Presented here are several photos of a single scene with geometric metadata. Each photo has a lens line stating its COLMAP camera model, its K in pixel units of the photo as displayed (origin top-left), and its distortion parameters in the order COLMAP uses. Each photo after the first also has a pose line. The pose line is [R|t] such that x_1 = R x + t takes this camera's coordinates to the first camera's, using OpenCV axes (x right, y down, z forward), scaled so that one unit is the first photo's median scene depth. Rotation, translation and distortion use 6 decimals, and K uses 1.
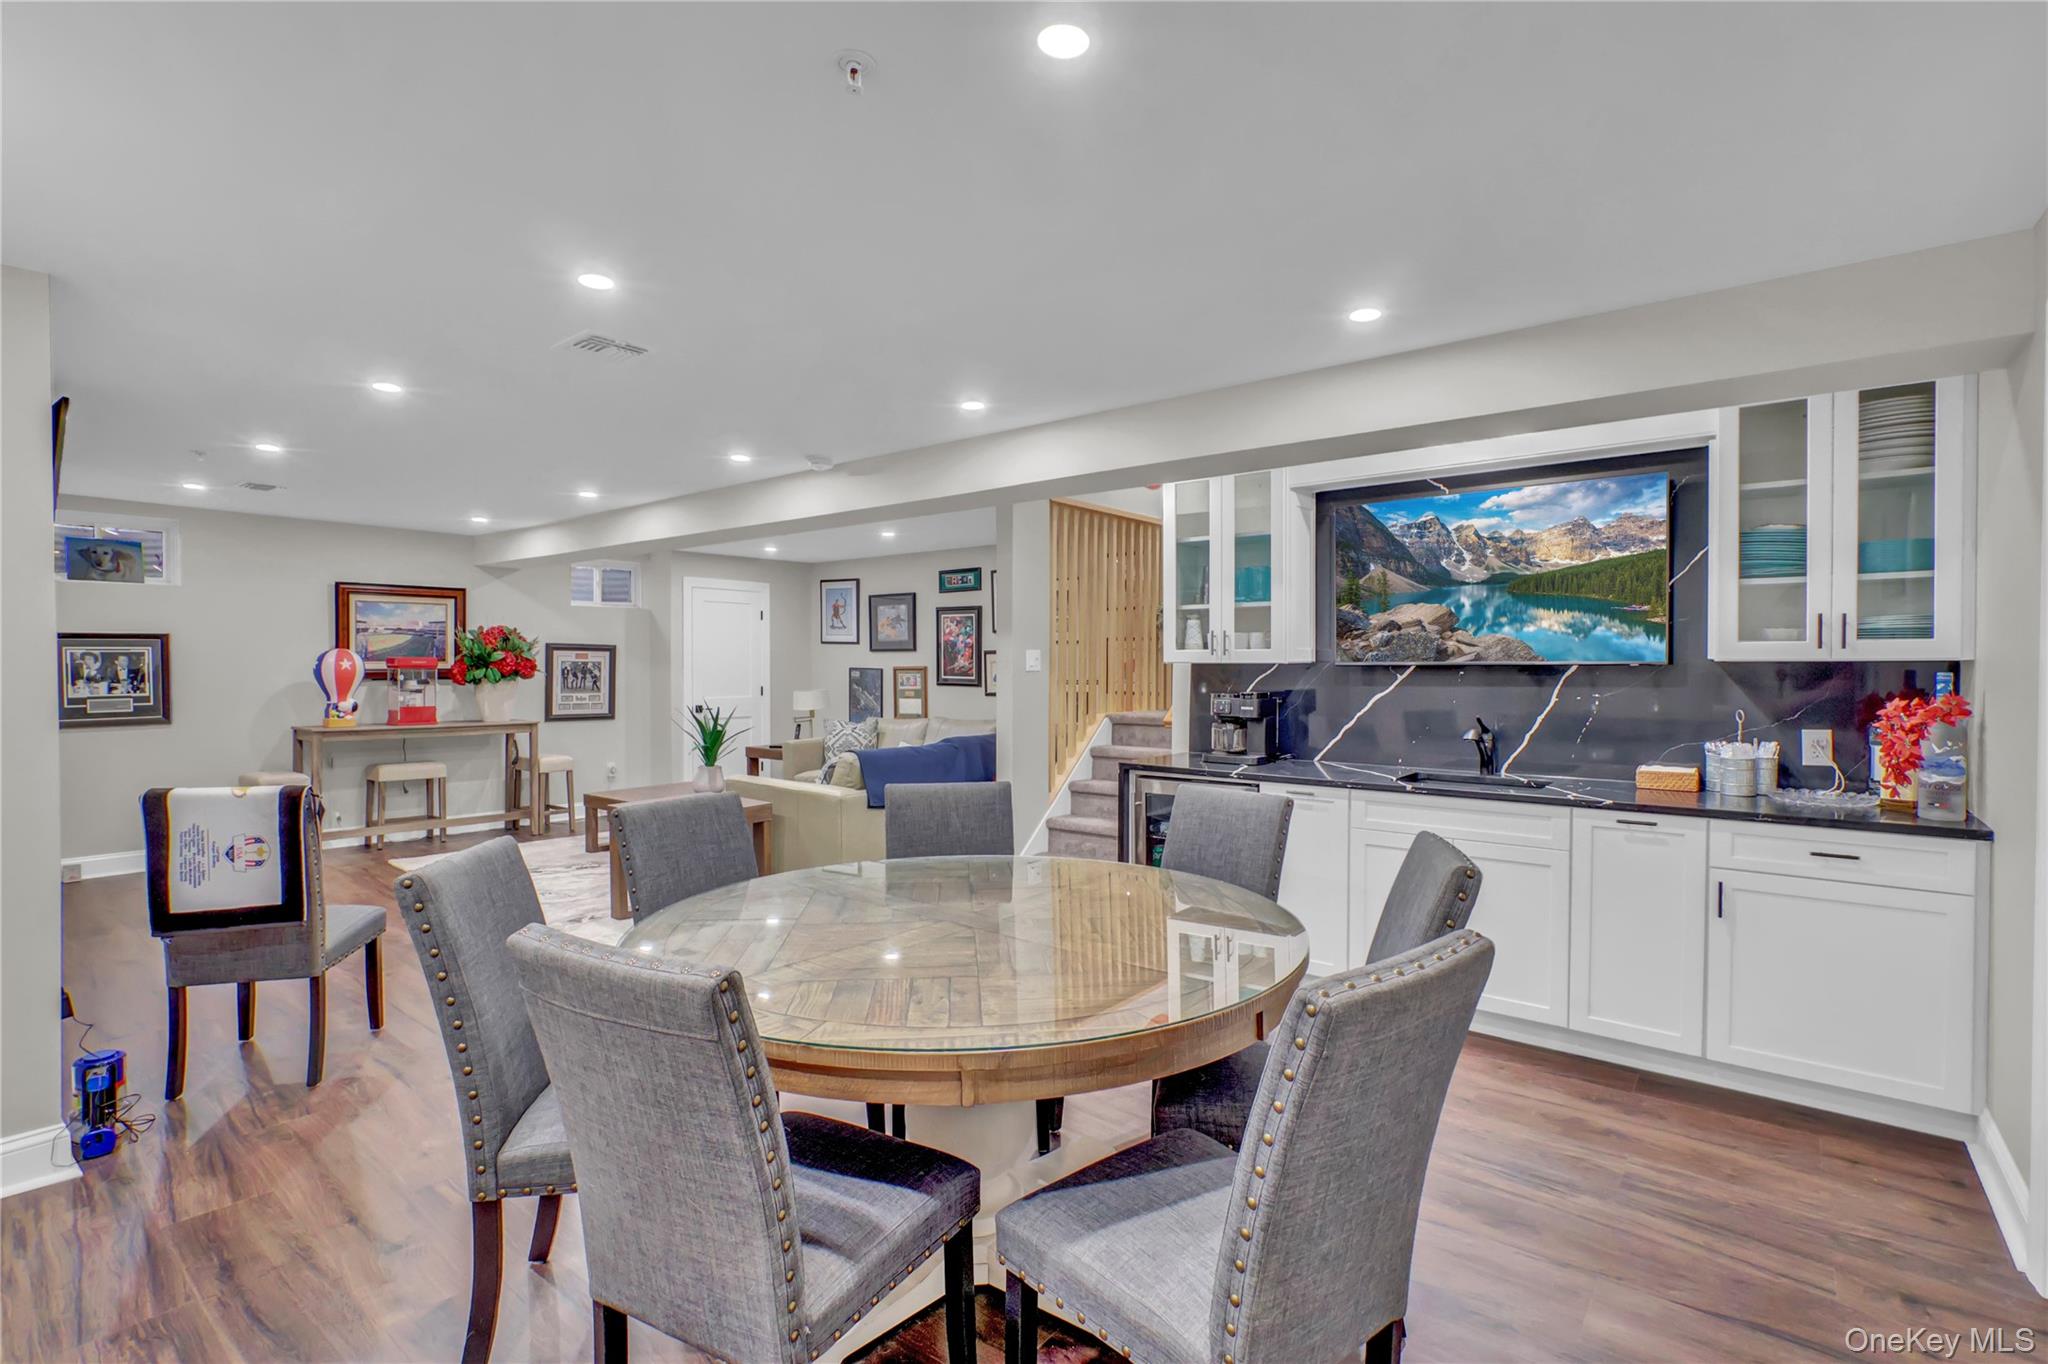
lens RADIAL K [[956.2, 0, 1015.4], [0, 956.2, 677.8], [0, 0, 1]] dist [-0.000278, 0.002569]
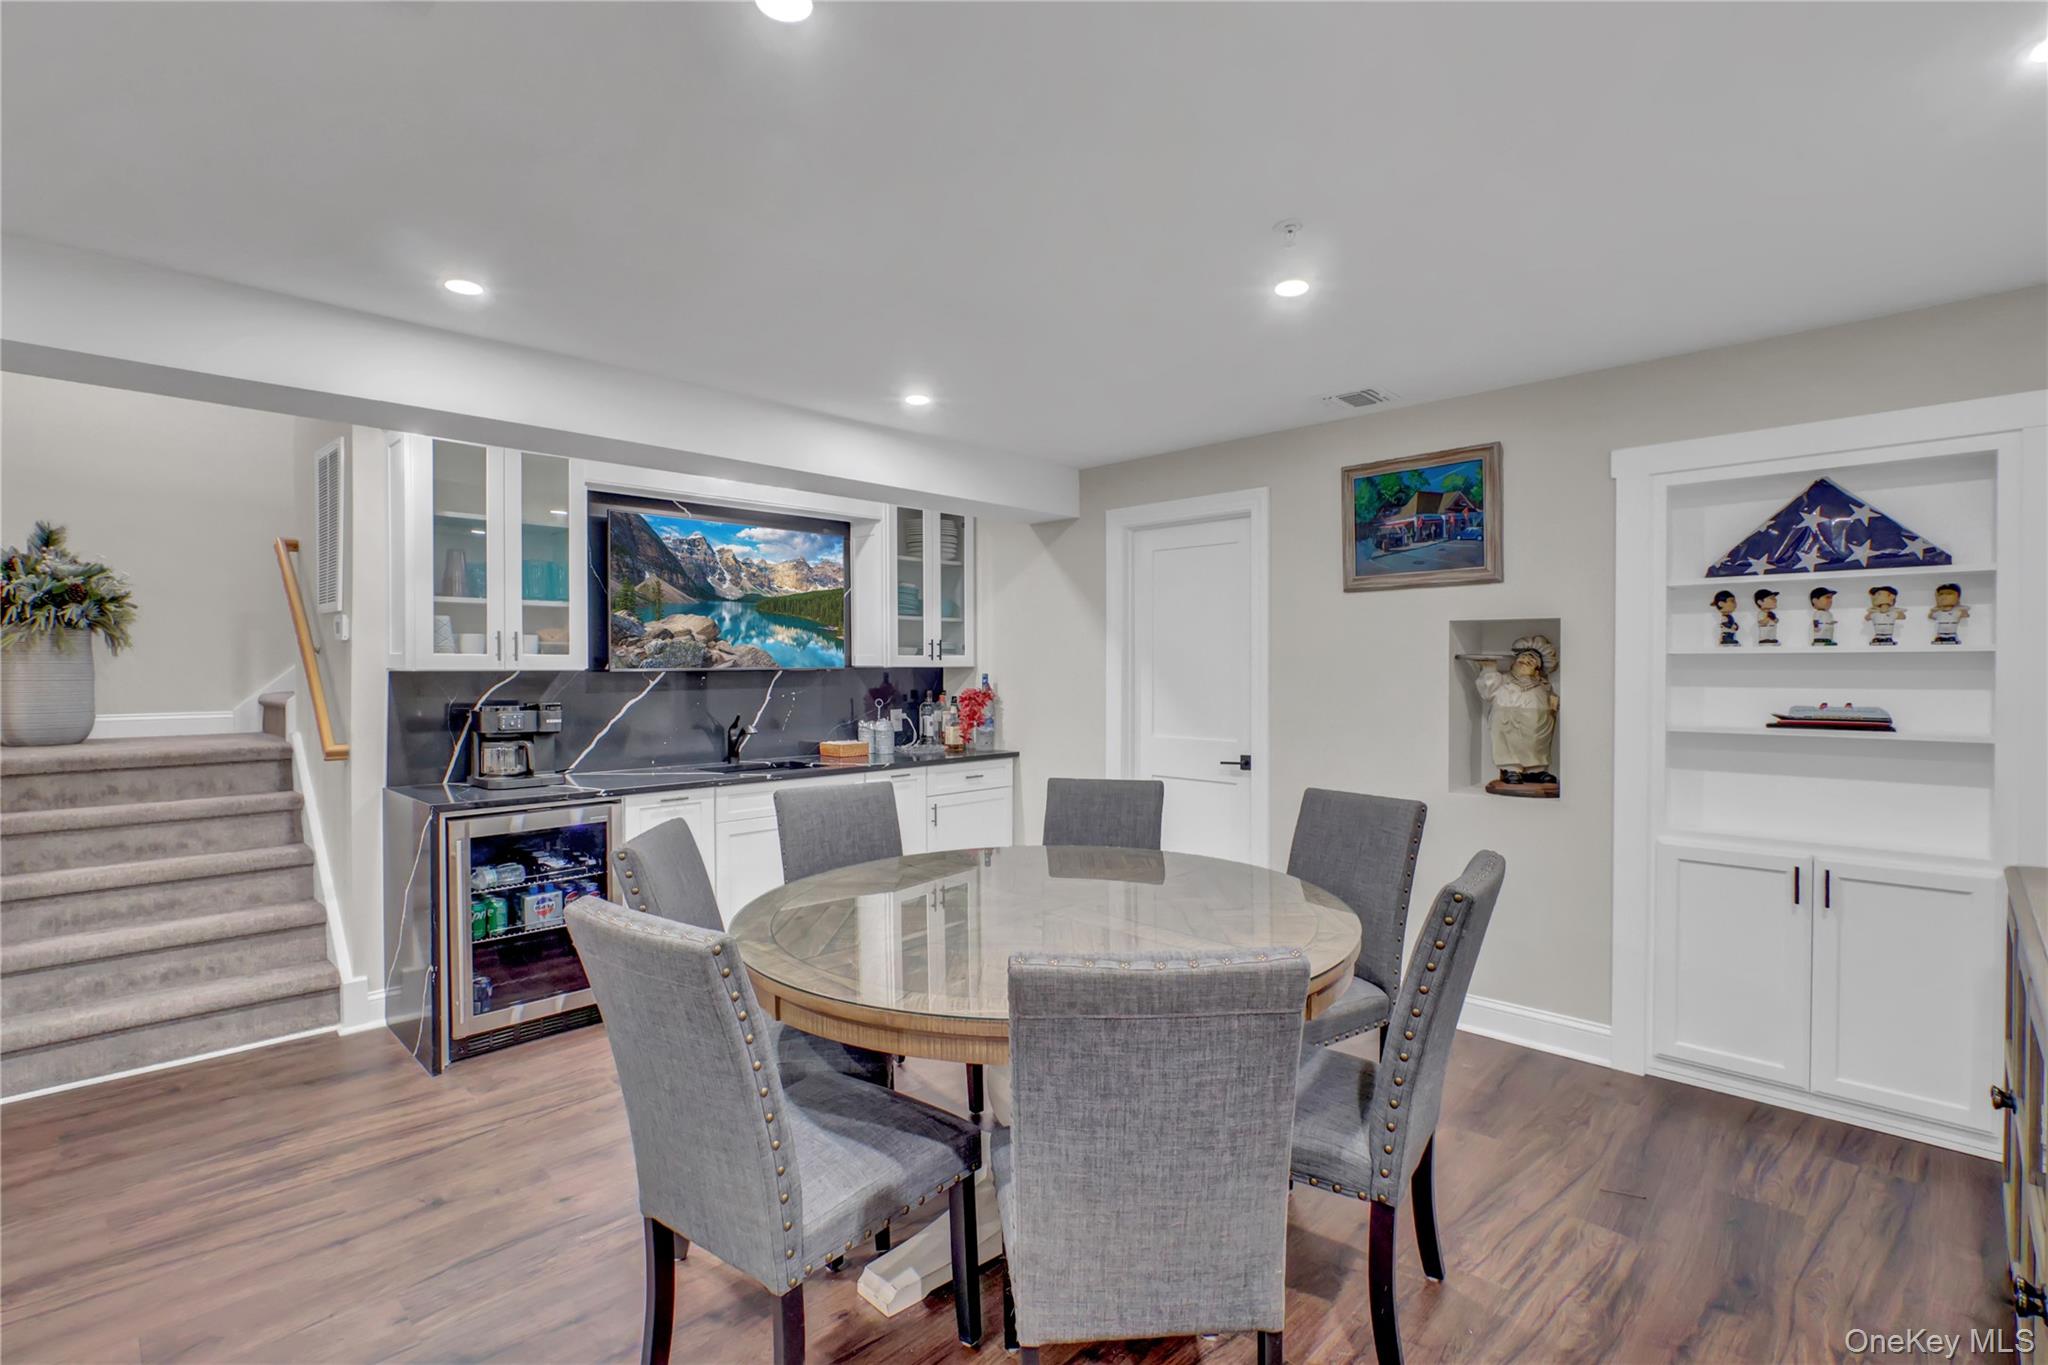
lens RADIAL K [[956.2, 0, 1029.5], [0, 956.2, 680.0], [0, 0, 1]] dist [-0.000278, 0.002569]
pose [[0.101776, -0.015479, 0.994687, -0.379171], [0.017246, 0.999756, 0.013793, -0.006752], [-0.994658, 0.015751, 0.102018, 0.306765]]
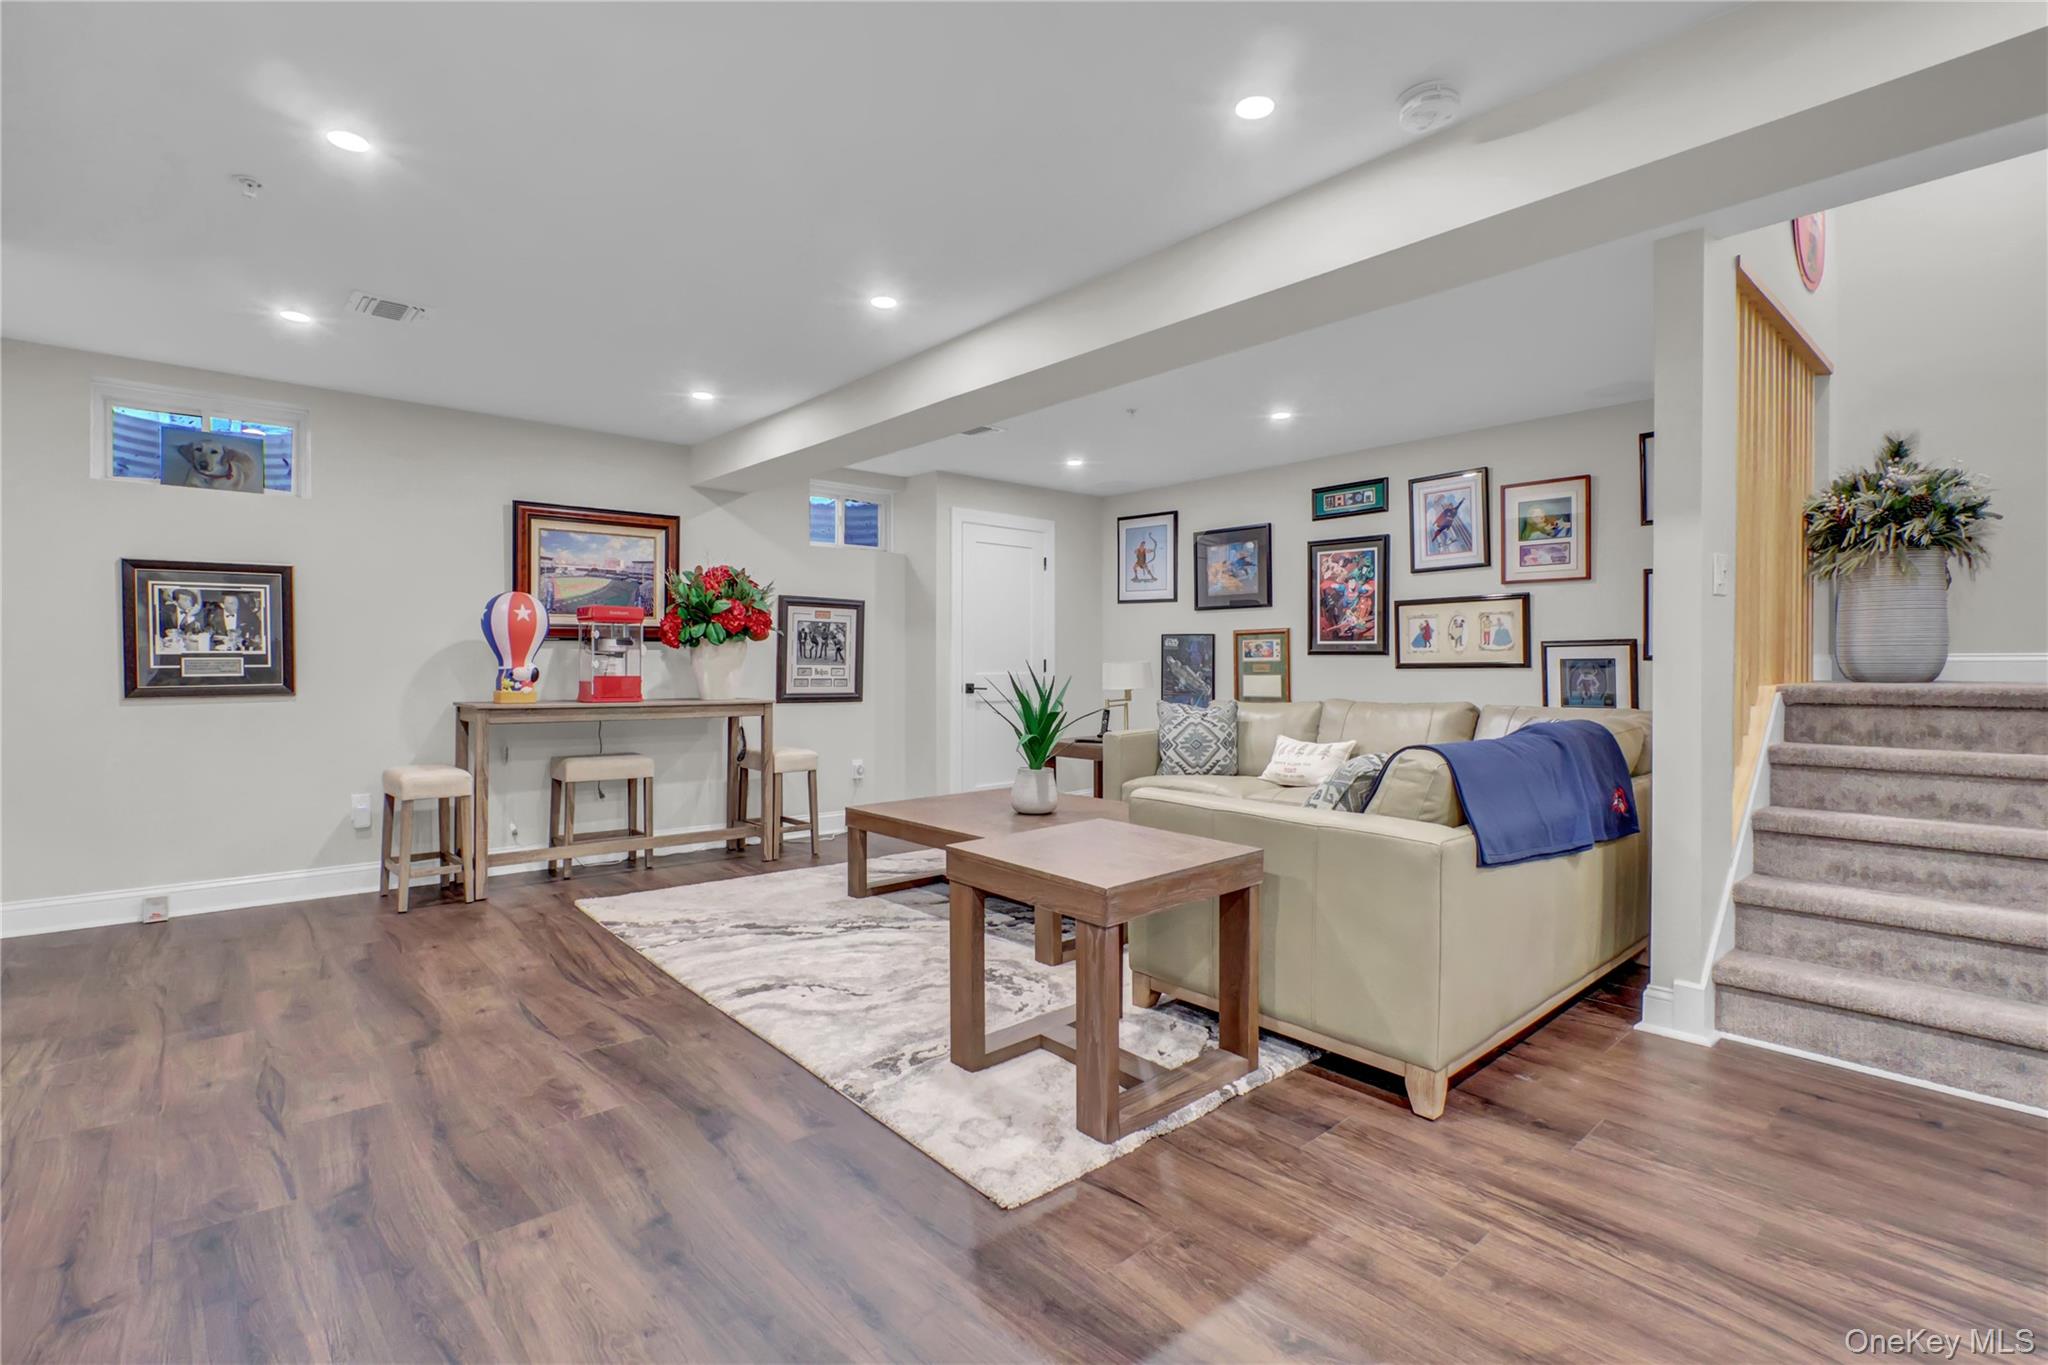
lens RADIAL K [[956.2, 0, 1012.9], [0, 956.2, 666.4], [0, 0, 1]] dist [-0.000278, 0.002569]
pose [[0.985152, -0.000548, -0.171683, -0.227238], [-0.001629, 0.999920, -0.012536, 0.032689], [0.171676, 0.012630, 0.985072, 0.373055]]
